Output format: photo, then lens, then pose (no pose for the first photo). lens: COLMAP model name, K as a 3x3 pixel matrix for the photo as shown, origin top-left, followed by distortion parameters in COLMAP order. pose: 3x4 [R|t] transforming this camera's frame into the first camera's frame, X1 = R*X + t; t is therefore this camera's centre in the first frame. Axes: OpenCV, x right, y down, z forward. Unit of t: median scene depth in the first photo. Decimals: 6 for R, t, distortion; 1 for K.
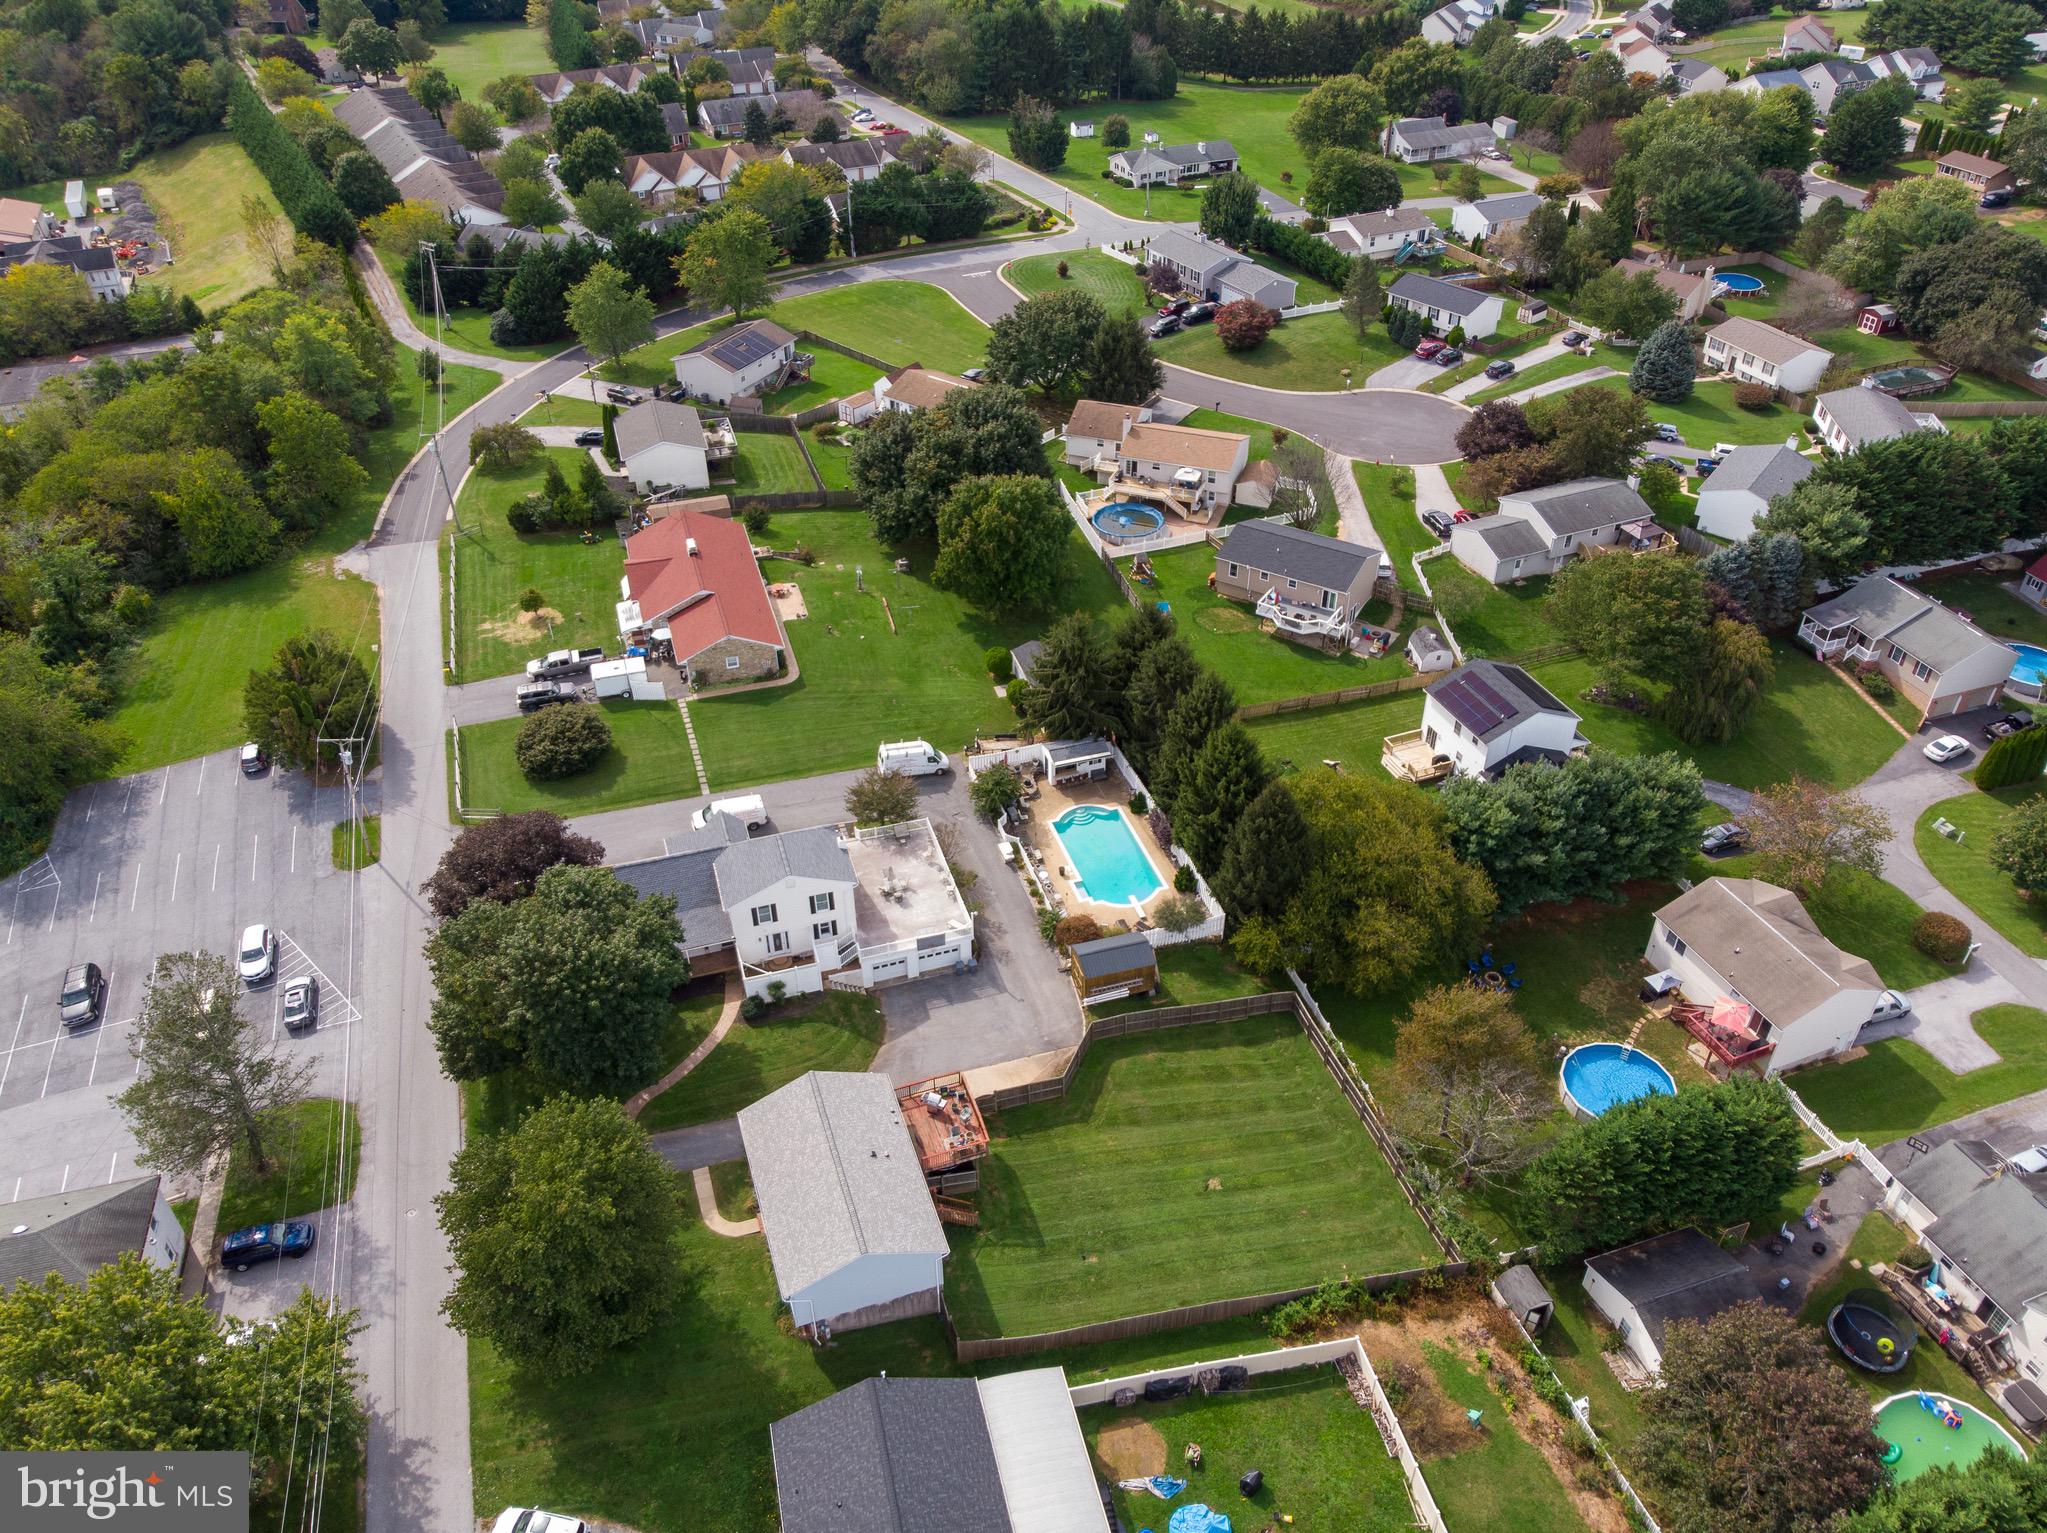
lens RADIAL K [[1526.7, 0, 1024.7], [0, 1526.7, 773.1], [0, 0, 1]] dist [-0.011518, 0.019270]
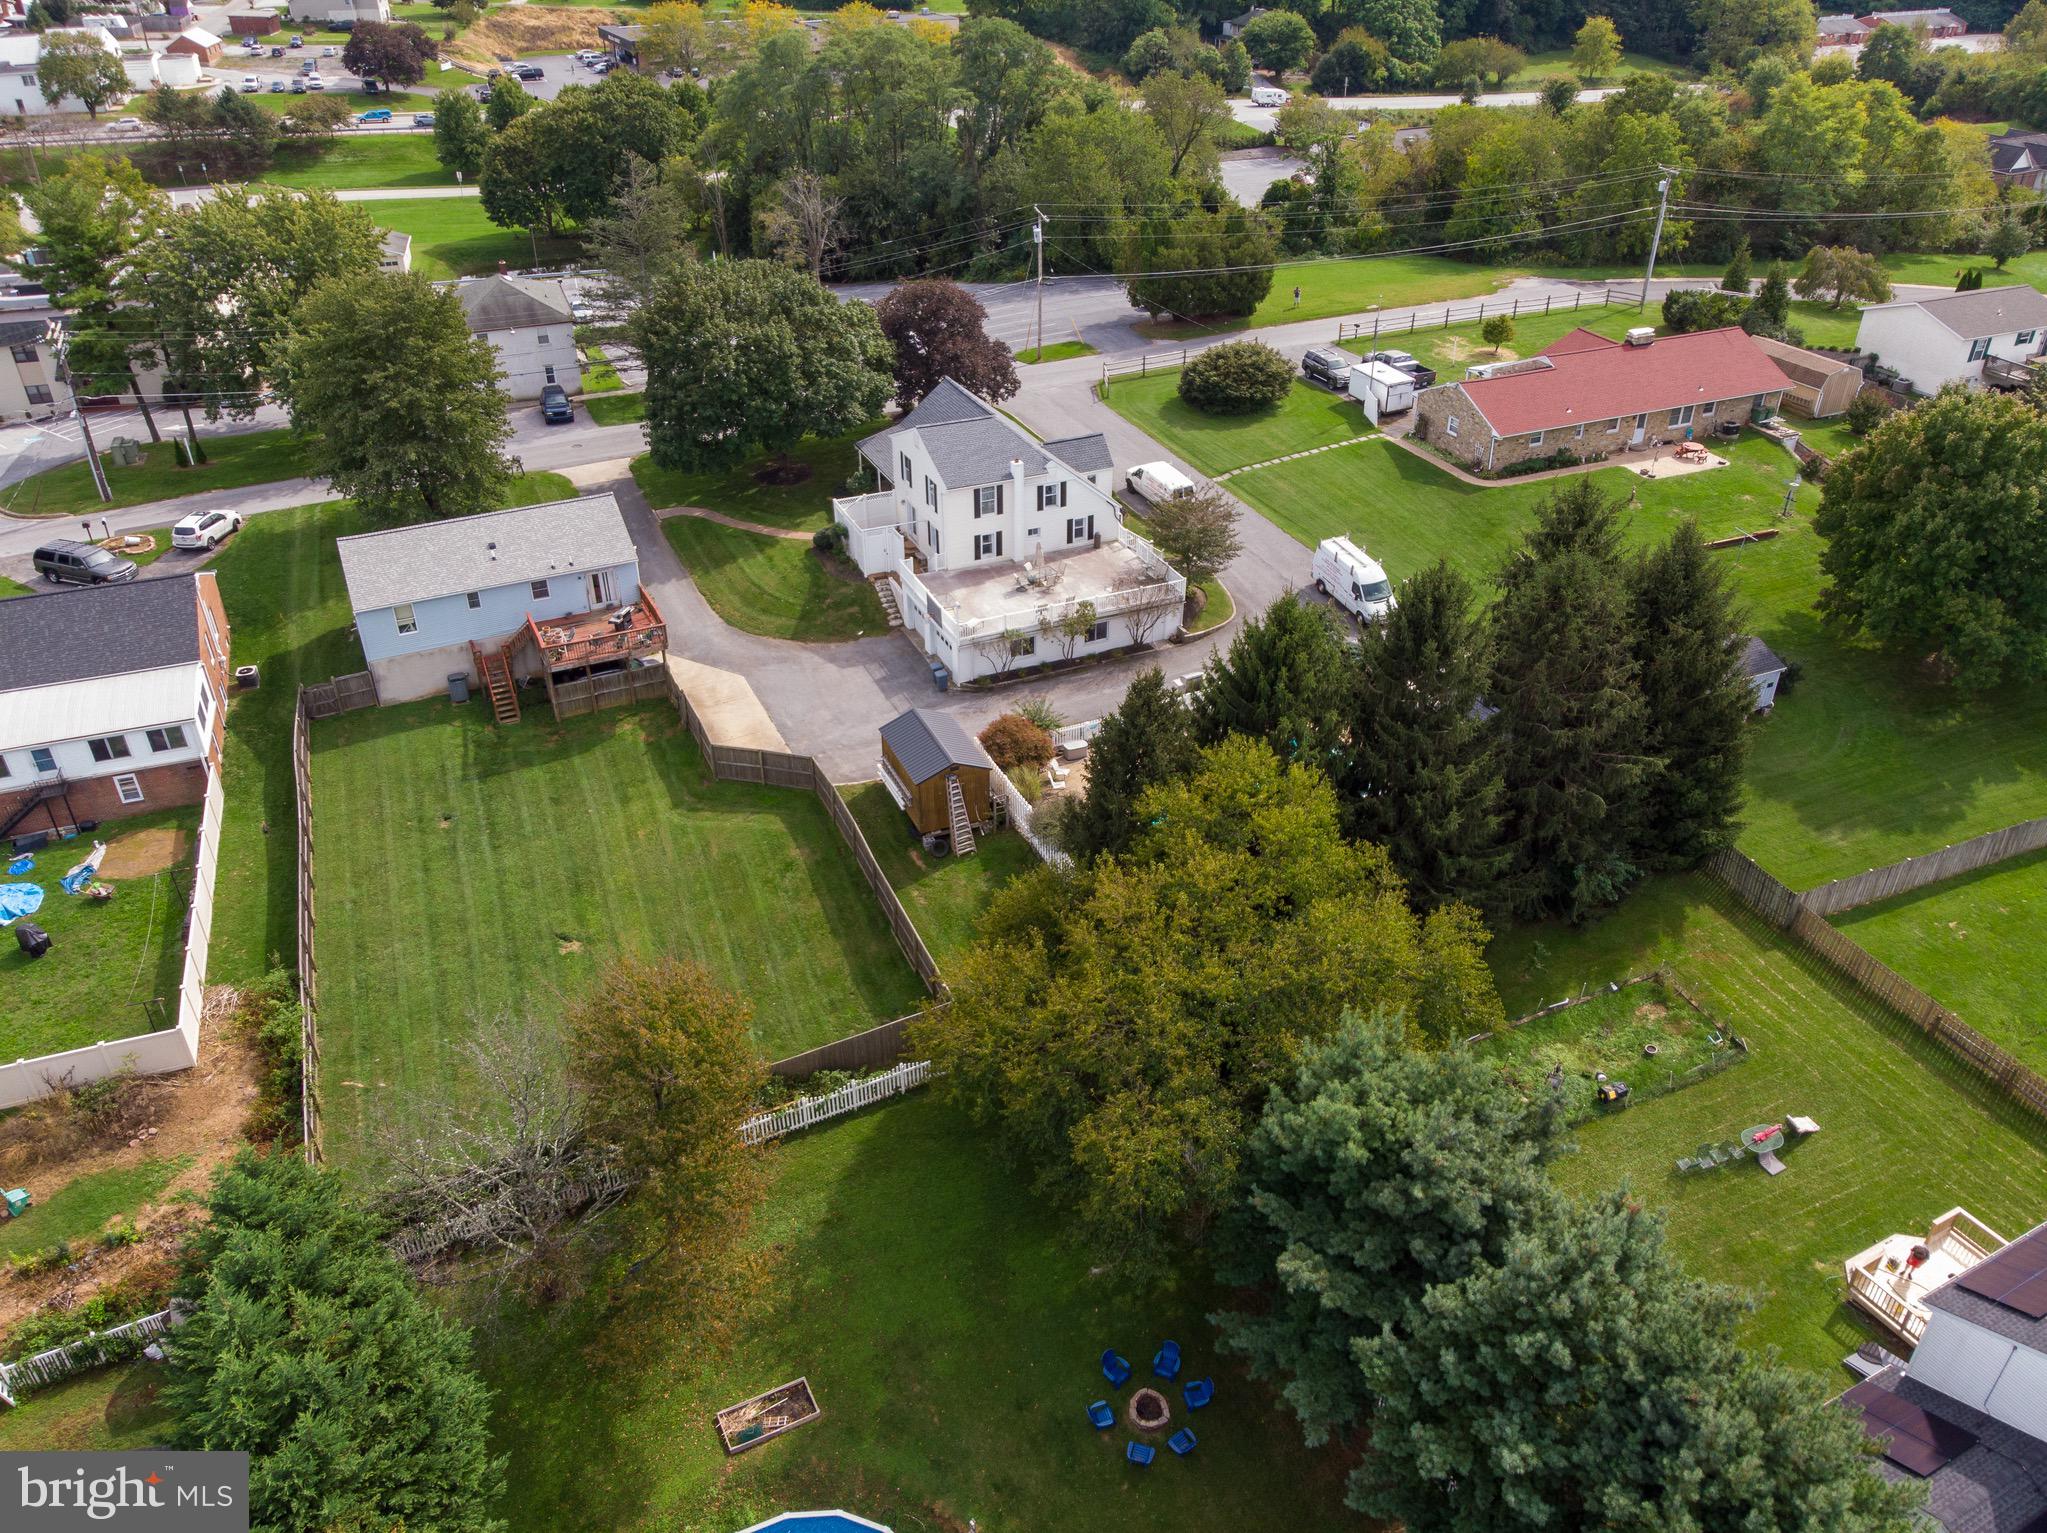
lens RADIAL K [[1504.0, 0, 1023.8], [0, 1504.0, 795.6], [0, 0, 1]] dist [-0.007840, 0.009953]
pose [[0.115988, 0.549554, -0.827368, 0.466609], [-0.593858, 0.706074, 0.385736, -0.102833], [0.796165, 0.446598, 0.408253, 0.626174]]
